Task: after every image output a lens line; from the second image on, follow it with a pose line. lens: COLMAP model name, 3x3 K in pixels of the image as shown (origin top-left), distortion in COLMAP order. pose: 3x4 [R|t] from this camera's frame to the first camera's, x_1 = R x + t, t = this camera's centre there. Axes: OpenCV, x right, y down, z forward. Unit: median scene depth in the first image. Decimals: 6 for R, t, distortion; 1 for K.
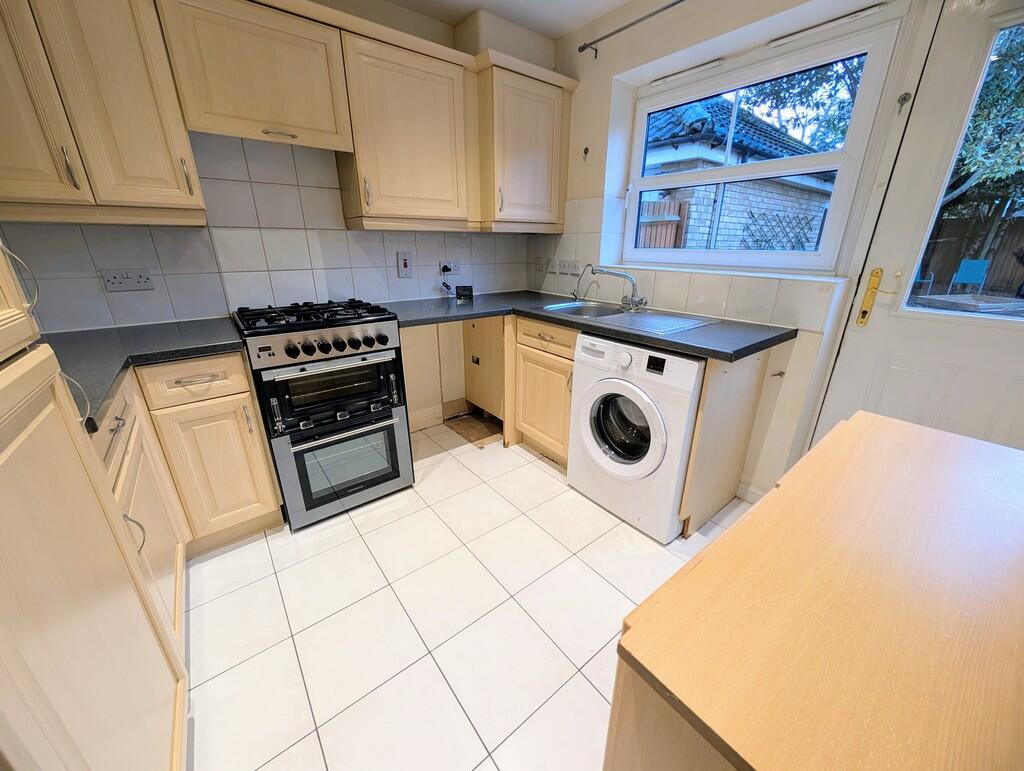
lens RADIAL K [[386.0, 0, 513.0], [0, 386.0, 383.8], [0, 0, 1]] dist [-0.000136, 0.000154]
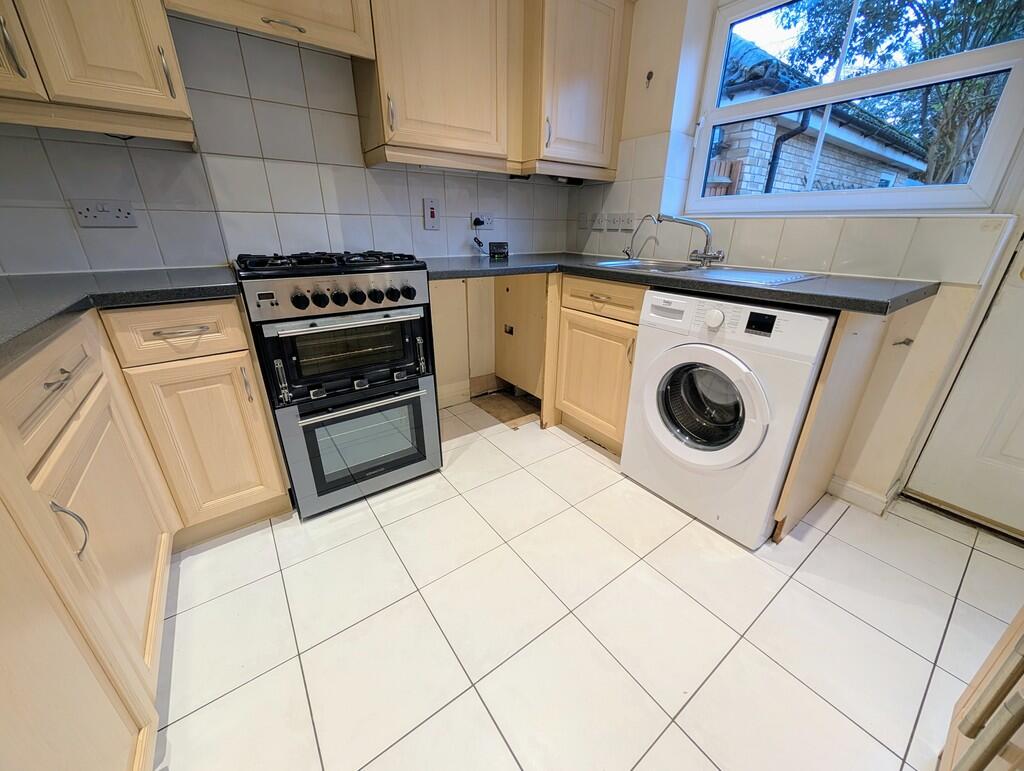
lens RADIAL K [[386.0, 0, 512.7], [0, 386.0, 384.0], [0, 0, 1]] dist [-0.000136, 0.000154]
pose [[0.999312, 0.018408, -0.032192, -0.085874], [-0.017221, 0.999176, 0.036756, 0.044261], [0.032843, -0.036176, 0.998806, 0.176205]]
